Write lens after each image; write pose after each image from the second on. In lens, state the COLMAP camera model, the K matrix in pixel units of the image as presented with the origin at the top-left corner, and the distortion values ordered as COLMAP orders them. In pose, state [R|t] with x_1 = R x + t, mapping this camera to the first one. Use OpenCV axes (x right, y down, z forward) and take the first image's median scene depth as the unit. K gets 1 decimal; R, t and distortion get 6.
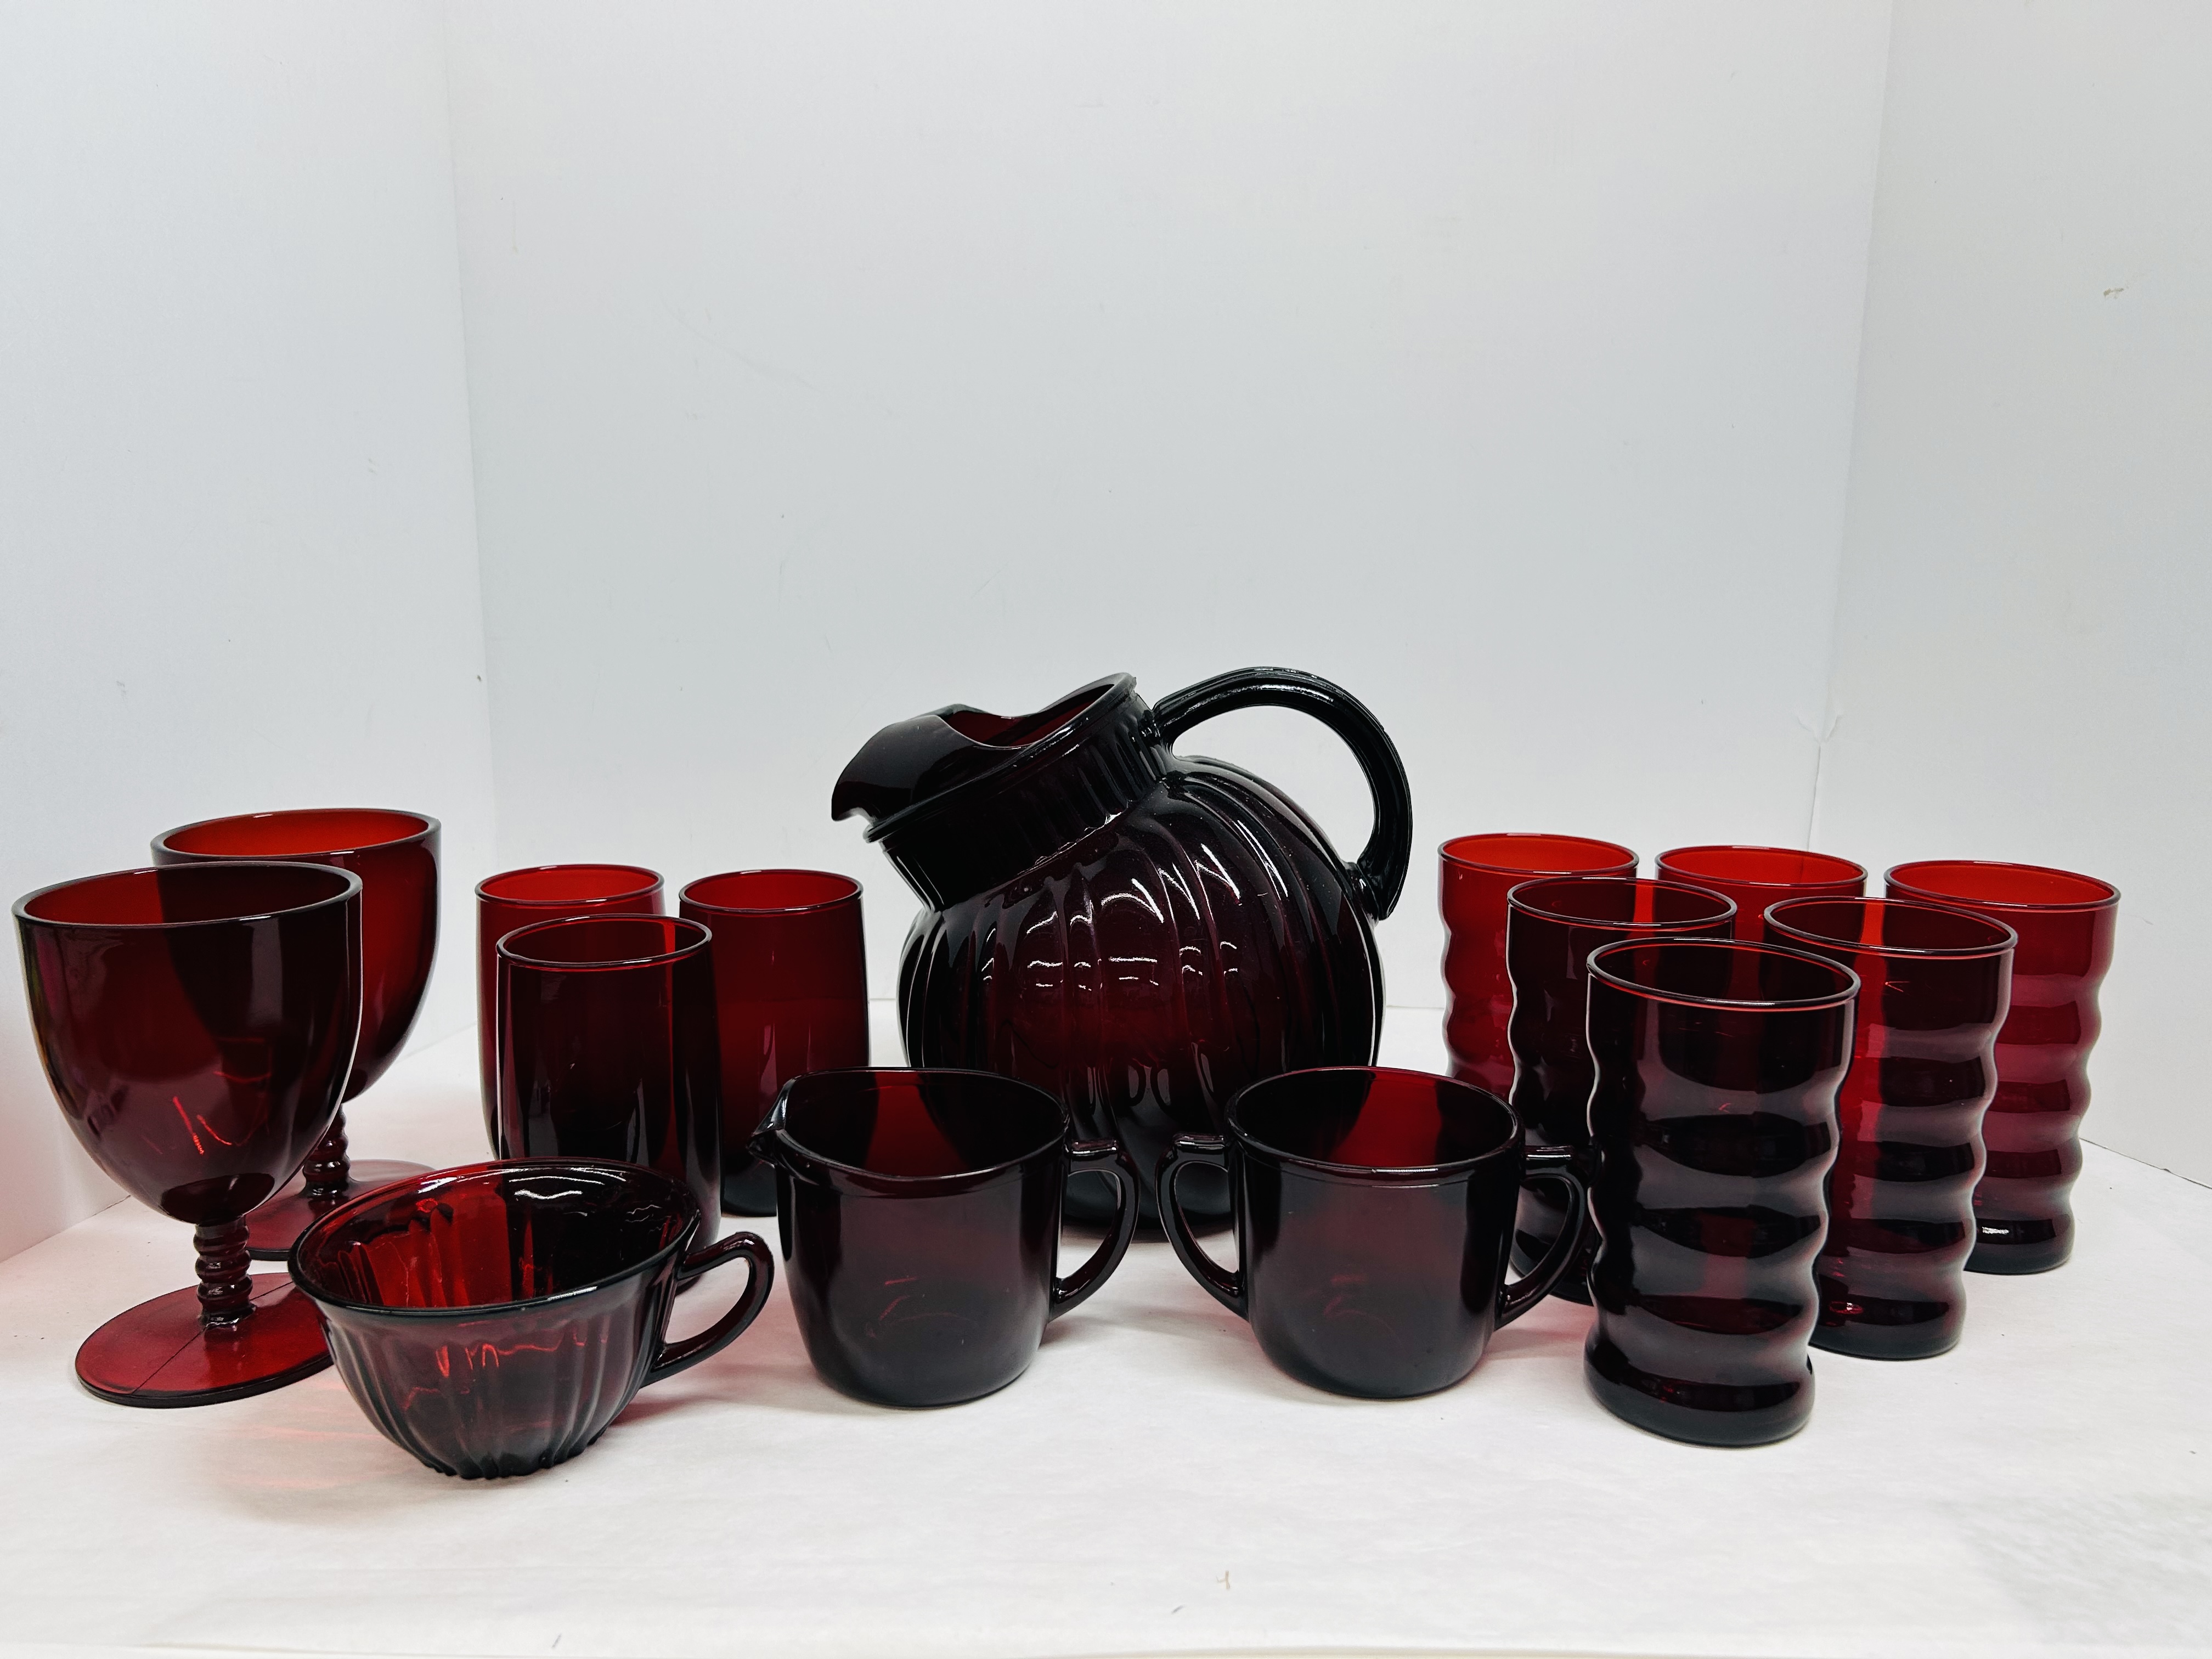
lens RADIAL K [[1672.1, 0, 1110.6], [0, 1672.1, 857.0], [0, 0, 1]] dist [-0.001633, 0.001020]
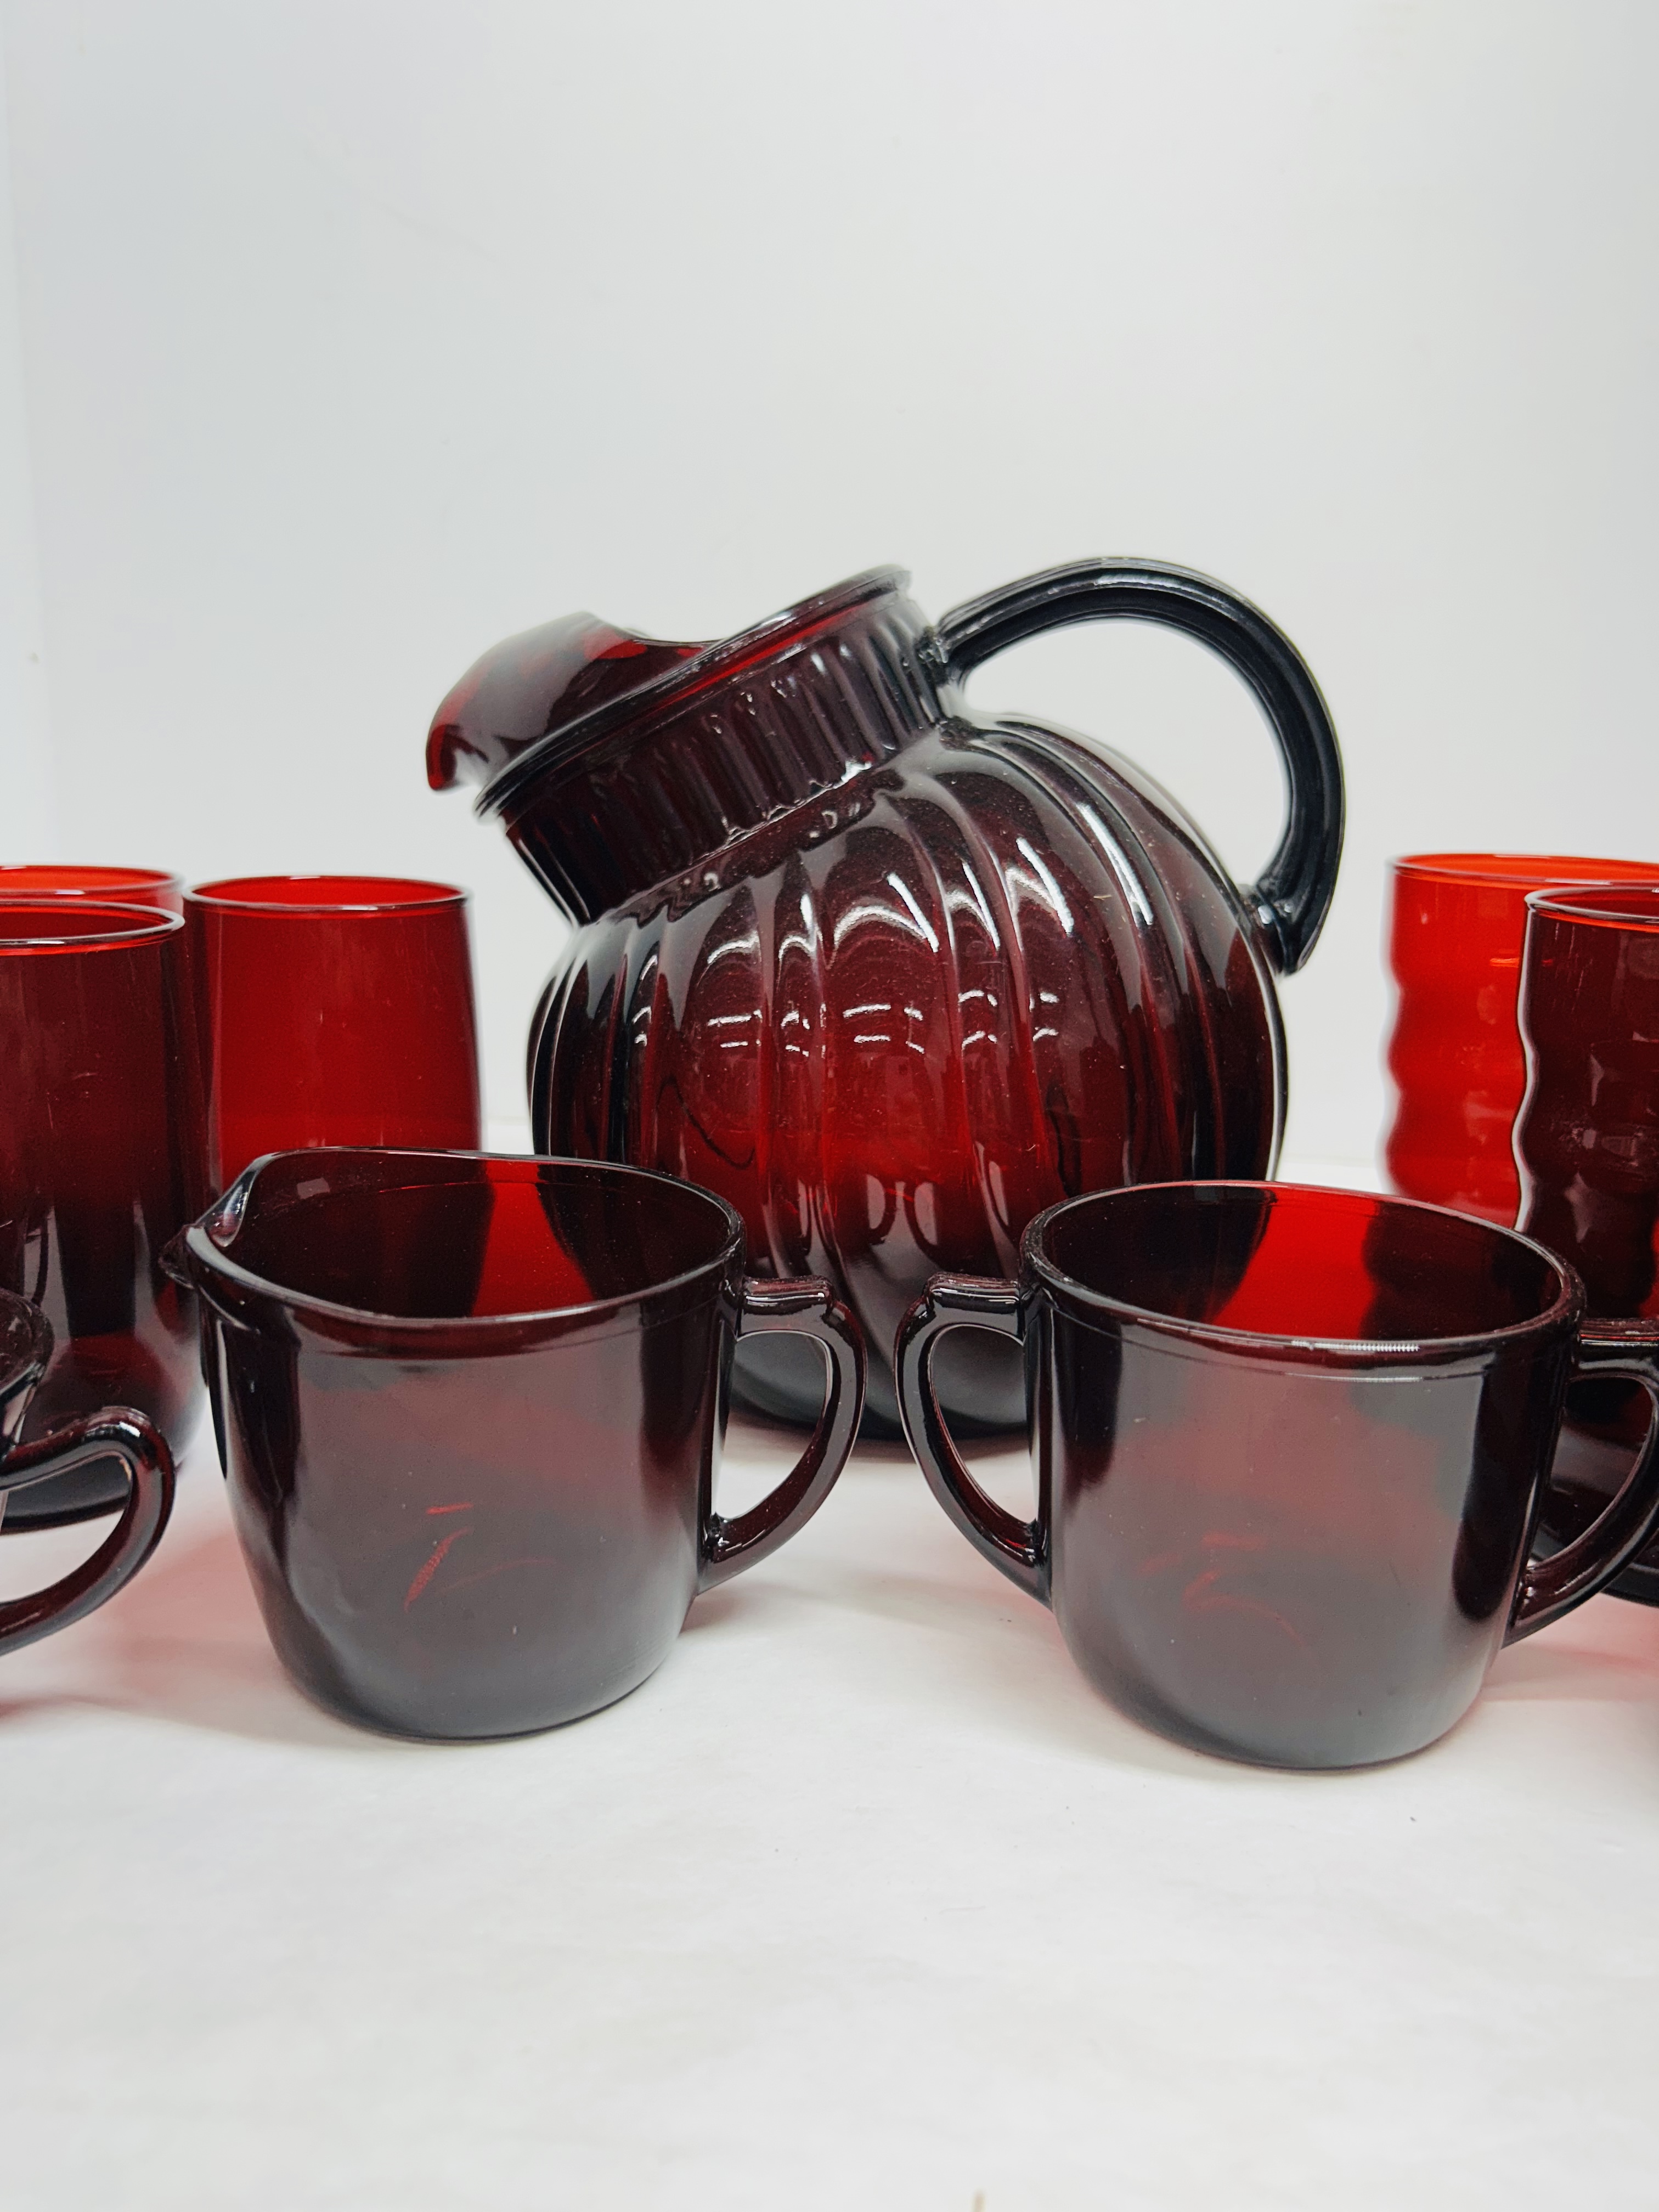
lens RADIAL K [[1672.2, 0, 831.1], [0, 1672.2, 1211.2], [0, 0, 1]] dist [0.002114, -0.007628]
pose [[0.997660, 0.034895, -0.058798, 0.033710], [-0.030602, 0.996906, 0.072395, 0.095716], [0.061142, -0.070426, 0.995641, 0.402427]]
